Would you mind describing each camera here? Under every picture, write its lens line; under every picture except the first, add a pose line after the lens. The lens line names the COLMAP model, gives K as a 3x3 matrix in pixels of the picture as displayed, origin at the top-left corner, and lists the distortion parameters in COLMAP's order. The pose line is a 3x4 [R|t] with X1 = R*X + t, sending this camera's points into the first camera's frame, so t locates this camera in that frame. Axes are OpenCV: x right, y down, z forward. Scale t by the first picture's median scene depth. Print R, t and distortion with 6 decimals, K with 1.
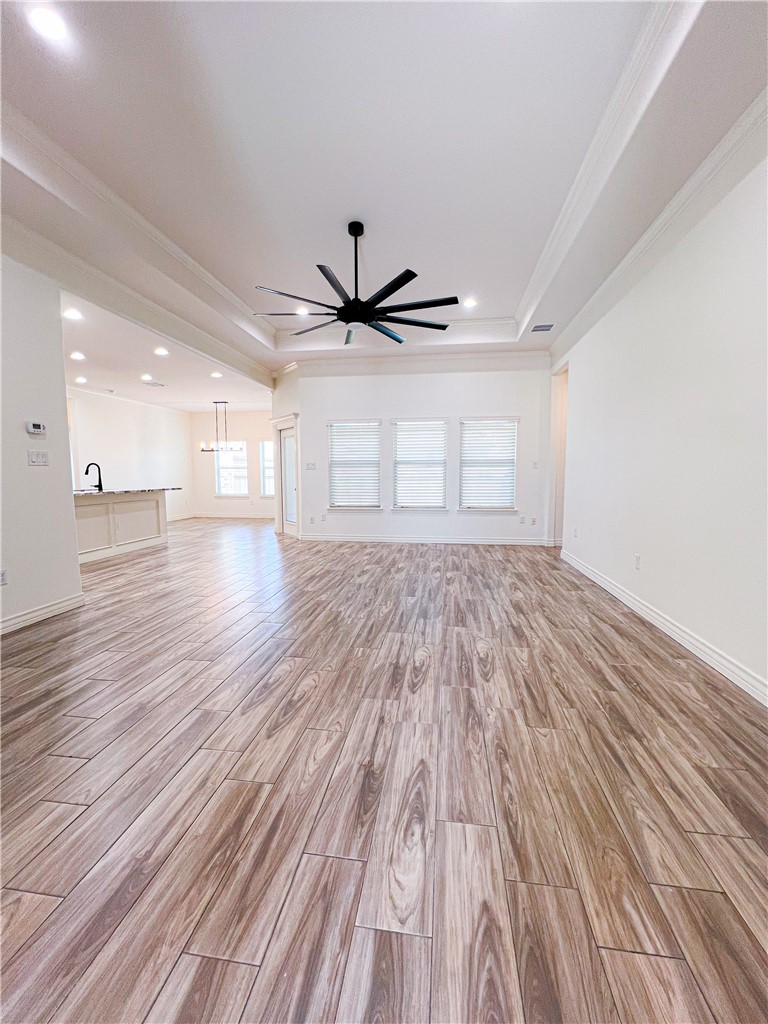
lens RADIAL K [[412.9, 0, 384.9], [0, 412.9, 510.0], [0, 0, 1]] dist [-0.000874, 0.000099]
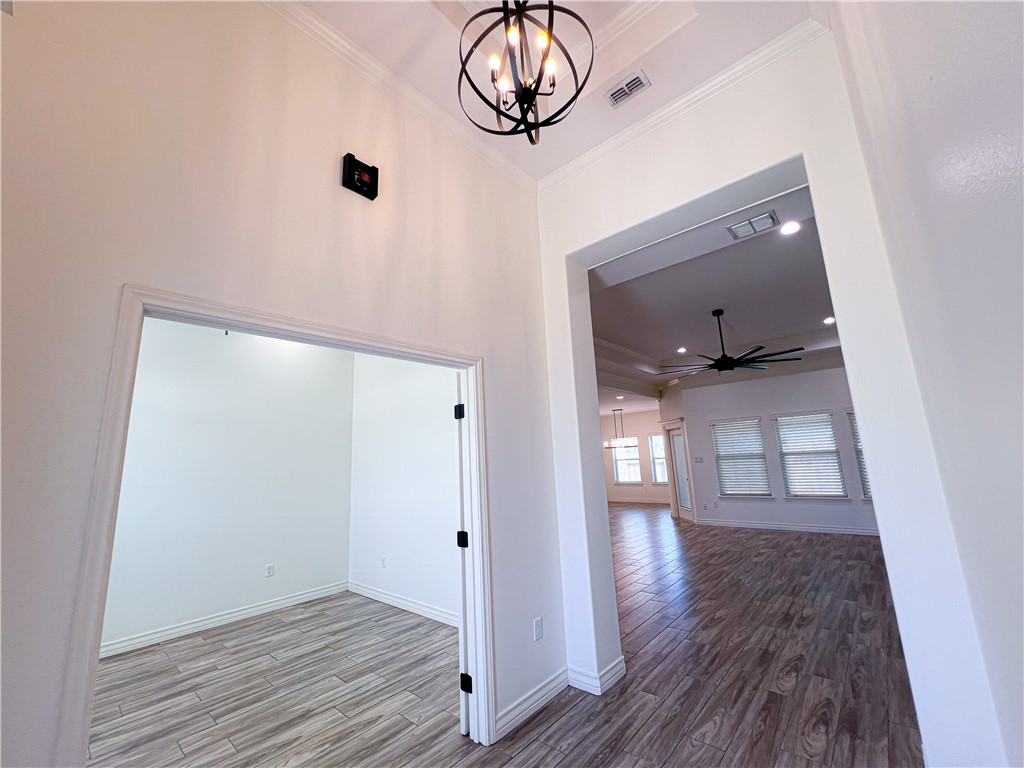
lens RADIAL K [[412.4, 0, 510.1], [0, 412.4, 380.2], [0, 0, 1]] dist [-0.003628, 0.001128]
pose [[0.832398, -0.140201, -0.536150, 0.087854], [-0.005398, 0.965372, -0.260821, -0.031319], [0.554152, 0.220001, 0.802817, -0.728522]]
